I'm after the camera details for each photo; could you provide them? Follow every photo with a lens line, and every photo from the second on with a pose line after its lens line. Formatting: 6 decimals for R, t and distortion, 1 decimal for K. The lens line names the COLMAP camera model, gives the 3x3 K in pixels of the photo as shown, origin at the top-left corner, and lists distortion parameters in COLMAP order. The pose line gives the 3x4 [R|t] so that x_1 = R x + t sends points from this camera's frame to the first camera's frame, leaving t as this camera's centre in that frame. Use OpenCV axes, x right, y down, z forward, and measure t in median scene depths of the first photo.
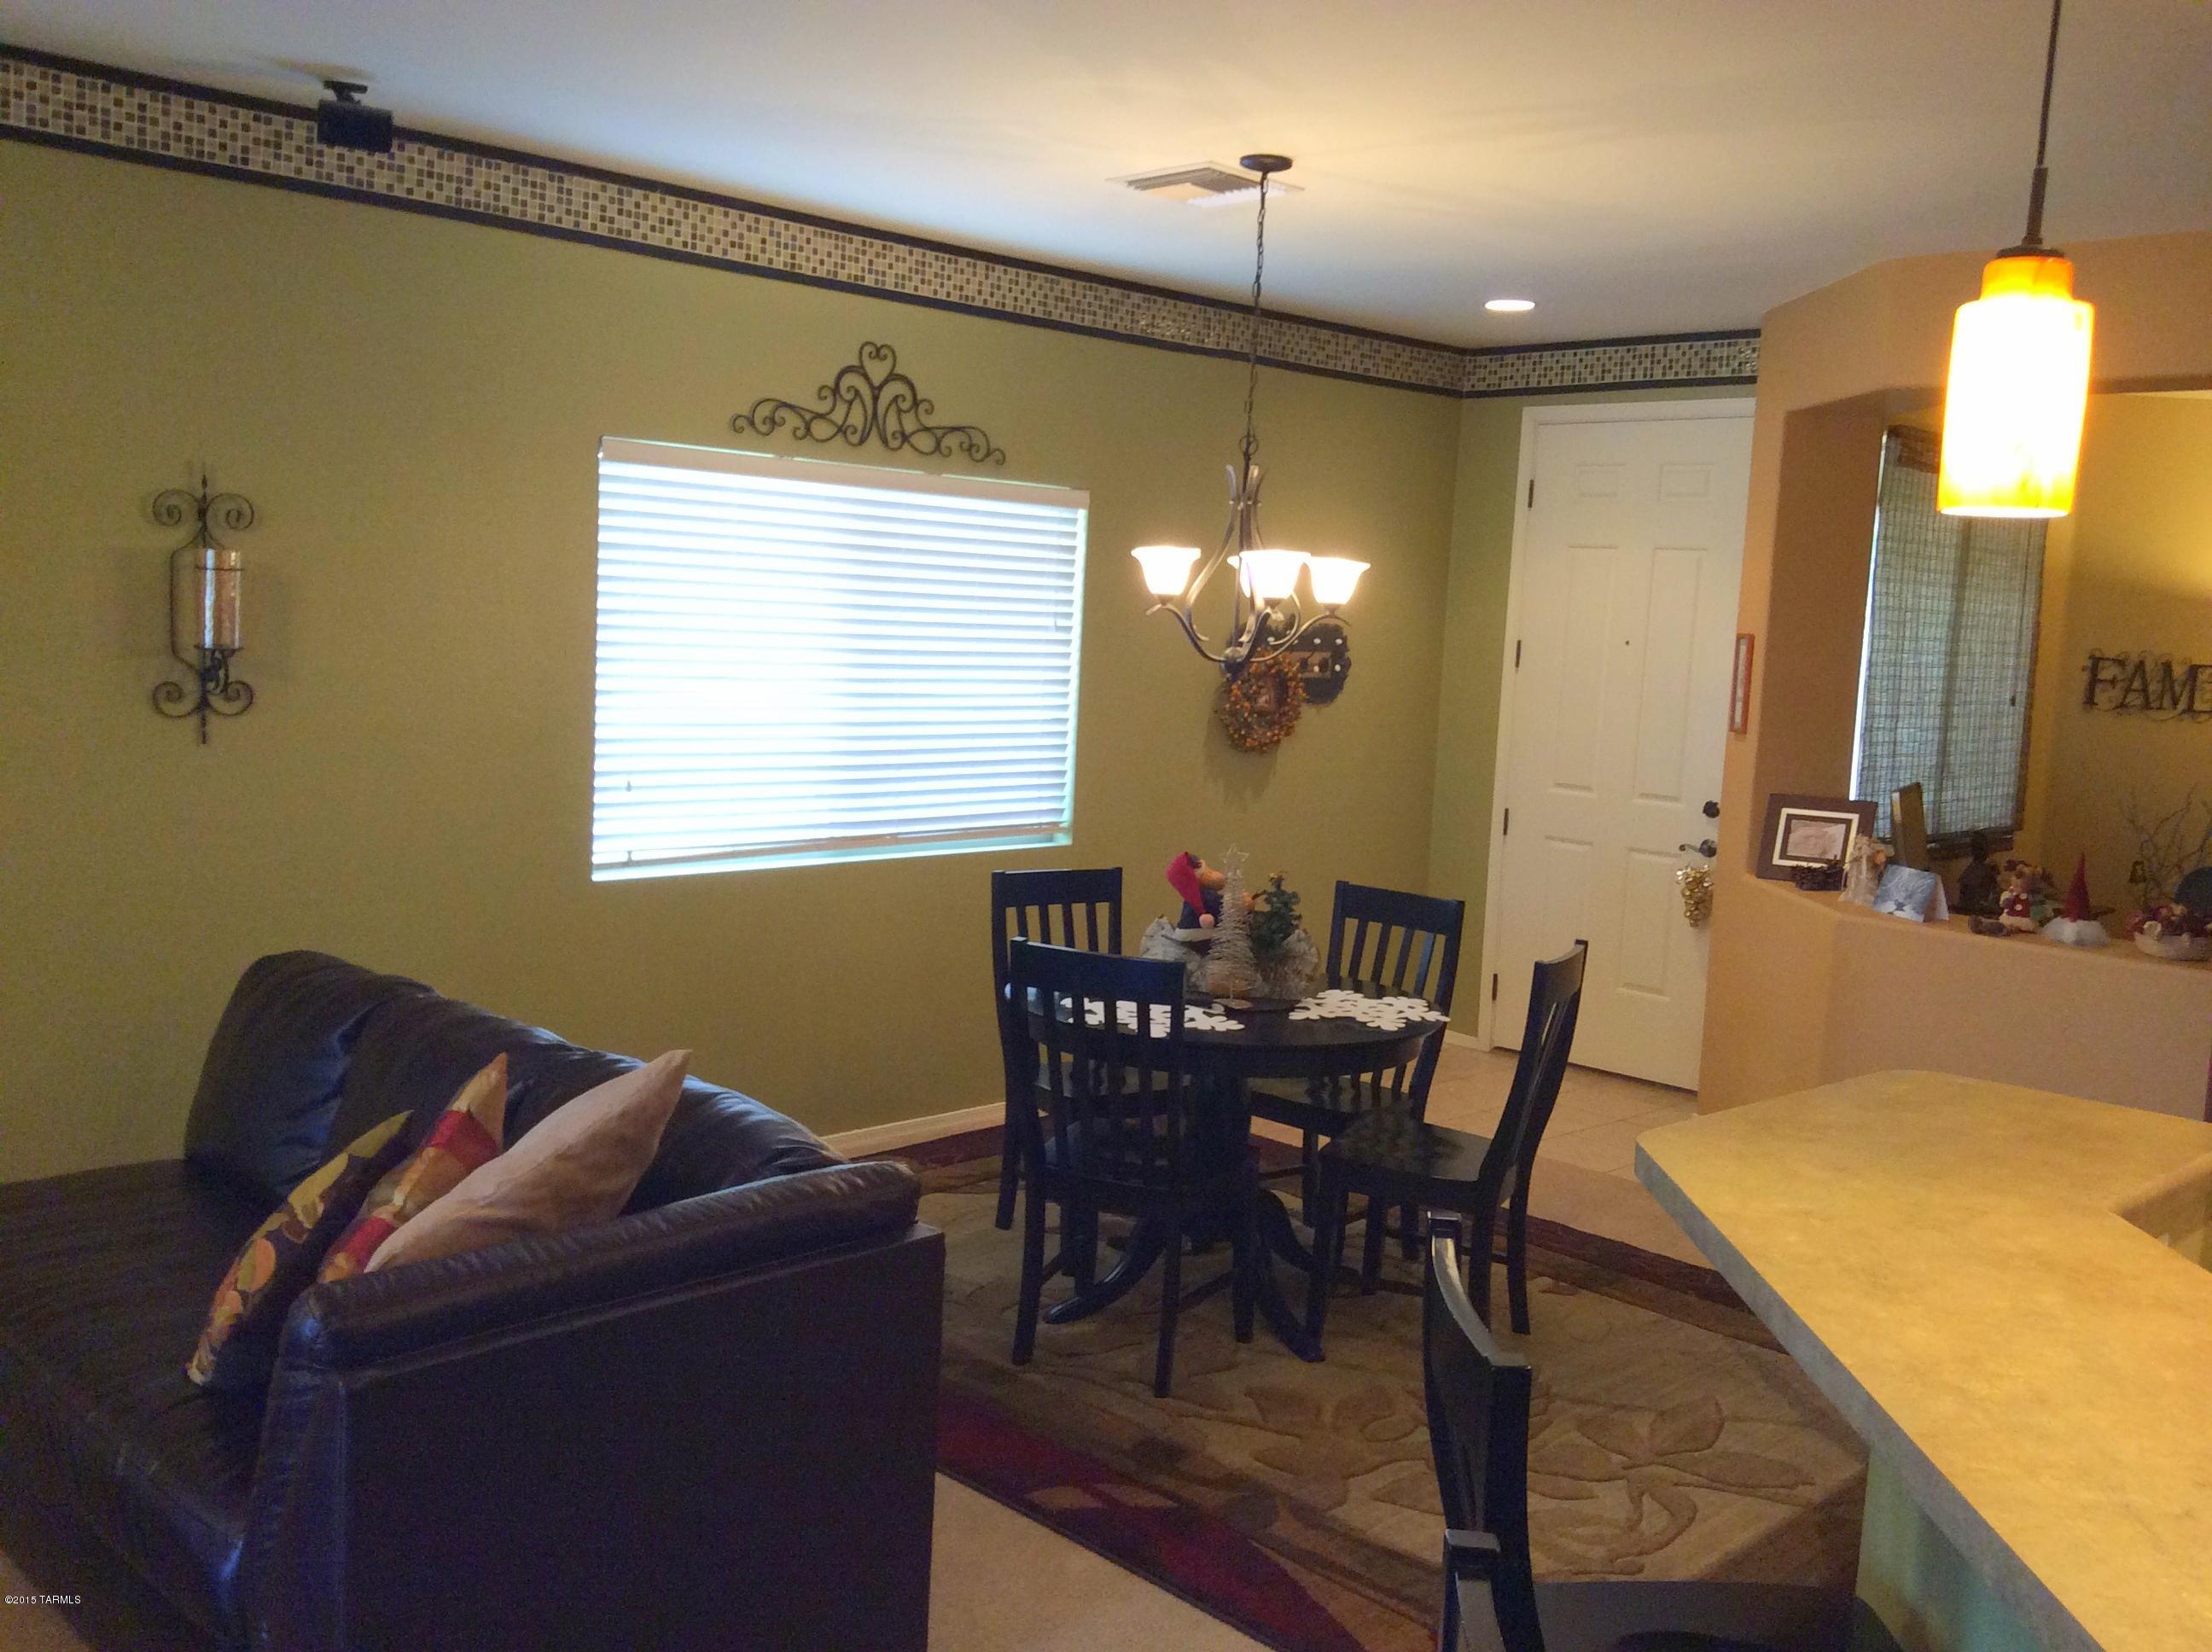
lens RADIAL K [[2003.9, 0, 1224.2], [0, 2003.9, 837.9], [0, 0, 1]] dist [0.012123, 0.000000]
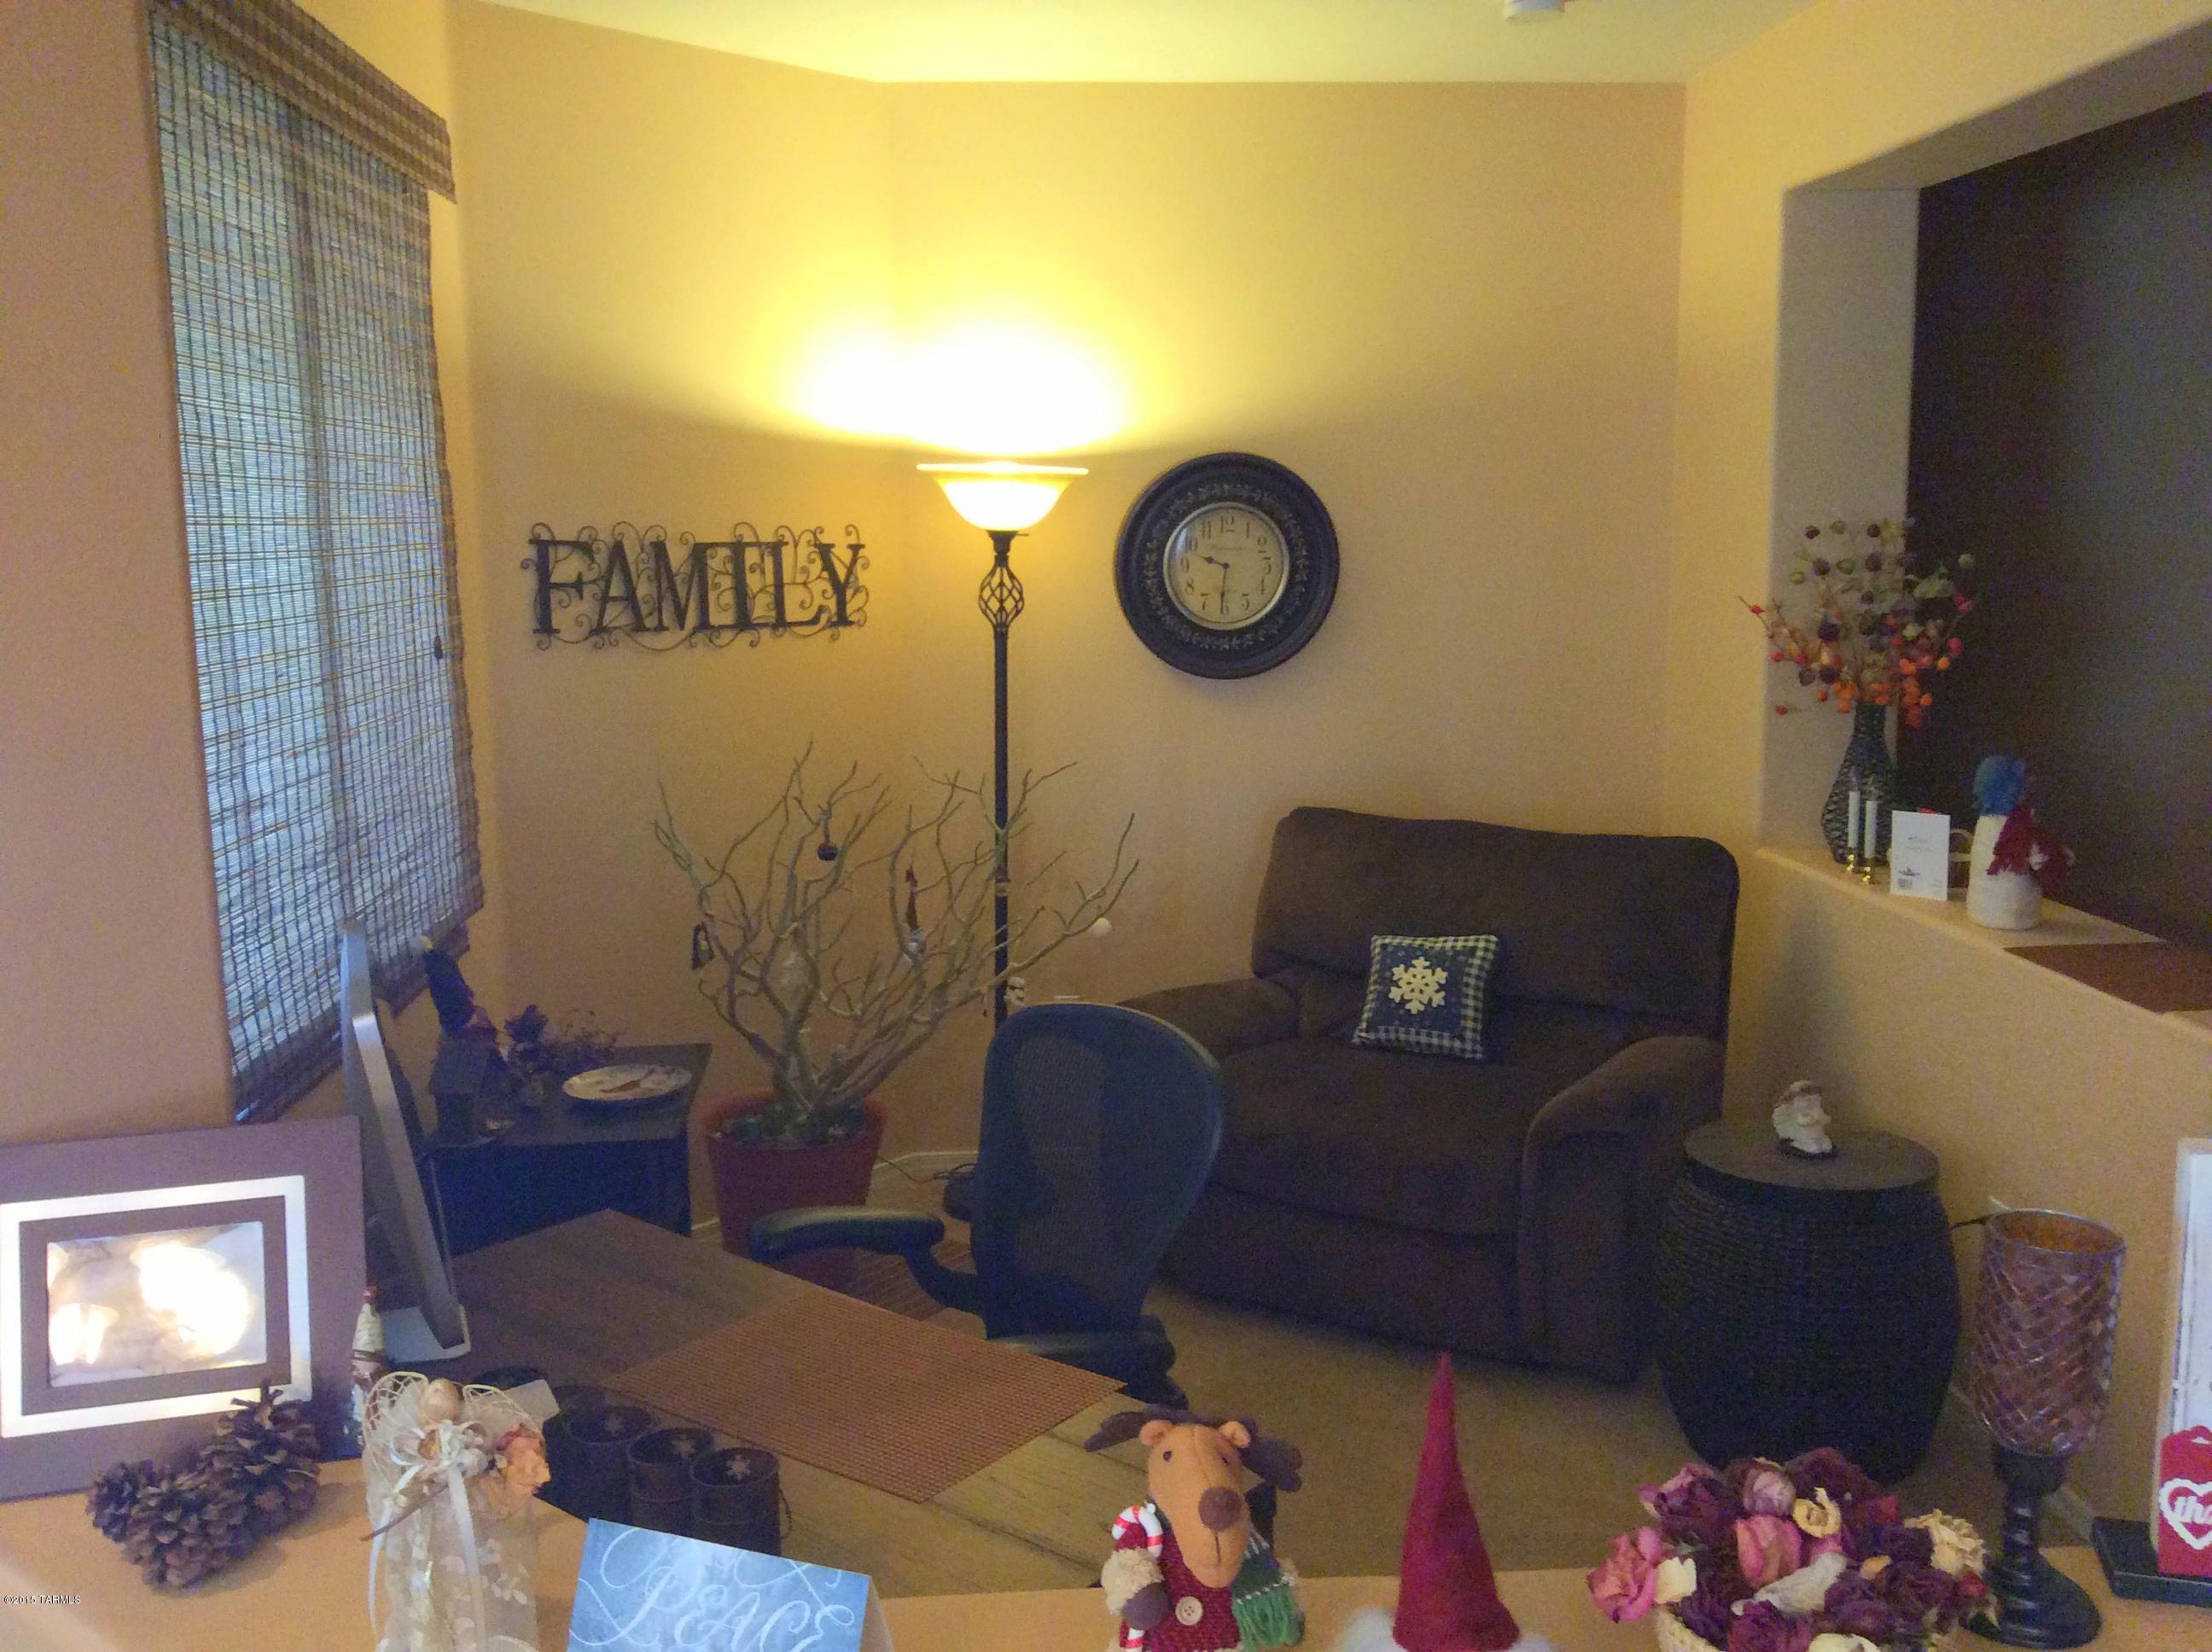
lens RADIAL K [[2003.9, 0, 1111.4], [0, 2003.9, 826.6], [0, 0, 1]] dist [0.012123, 0.000000]
pose [[0.671035, -0.168369, 0.722055, 0.150316], [0.131715, 0.985454, 0.107380, -0.053911], [-0.729632, 0.023050, 0.683451, 0.546811]]
